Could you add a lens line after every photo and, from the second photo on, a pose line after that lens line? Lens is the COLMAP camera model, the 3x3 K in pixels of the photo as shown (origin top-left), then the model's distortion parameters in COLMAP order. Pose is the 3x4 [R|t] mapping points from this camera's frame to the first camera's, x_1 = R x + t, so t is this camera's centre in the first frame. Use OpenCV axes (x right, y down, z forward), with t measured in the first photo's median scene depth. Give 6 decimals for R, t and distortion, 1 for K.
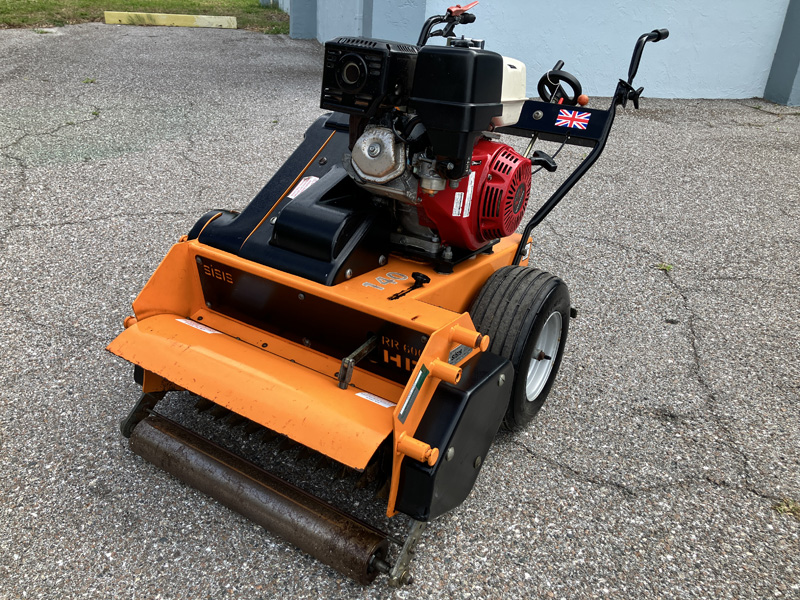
lens RADIAL K [[664.2, 0, 396.1], [0, 664.2, 300.0], [0, 0, 1]] dist [0.033548, -0.008206]
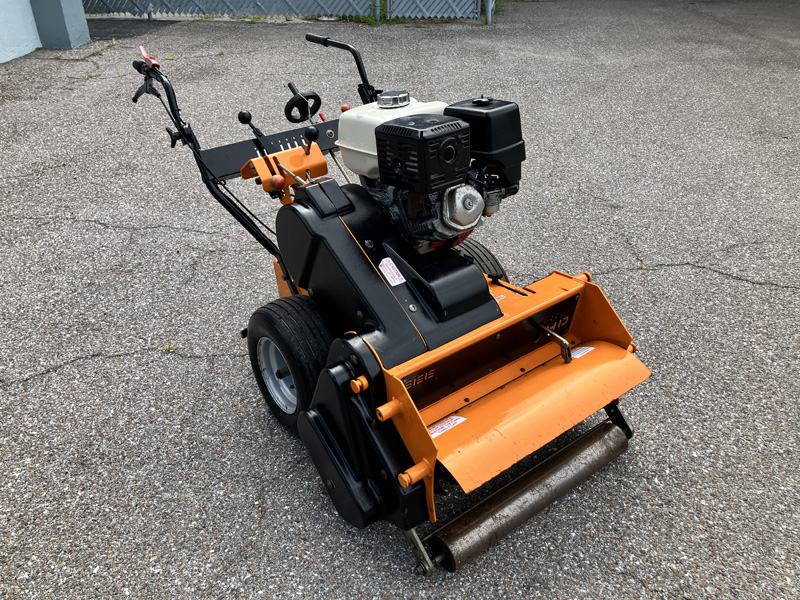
lens RADIAL K [[664.2, 0, 397.0], [0, 664.2, 295.4], [0, 0, 1]] dist [0.033548, -0.008206]
pose [[0.355294, -0.538065, 0.764364, -1.095385], [0.447583, 0.815809, 0.366232, -0.591667], [-0.820631, 0.211997, 0.530680, 0.498186]]
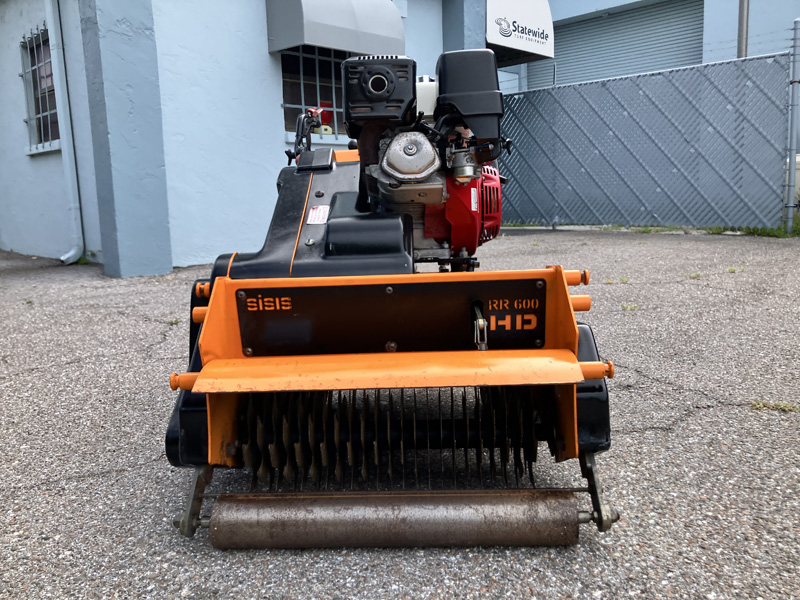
lens RADIAL K [[664.2, 0, 401.9], [0, 664.2, 303.9], [0, 0, 1]] dist [0.033548, -0.008206]
pose [[0.861100, -0.169966, 0.479186, -0.592785], [0.300607, 0.930292, -0.210221, 0.220893], [-0.410052, 0.325068, 0.852167, 0.184314]]
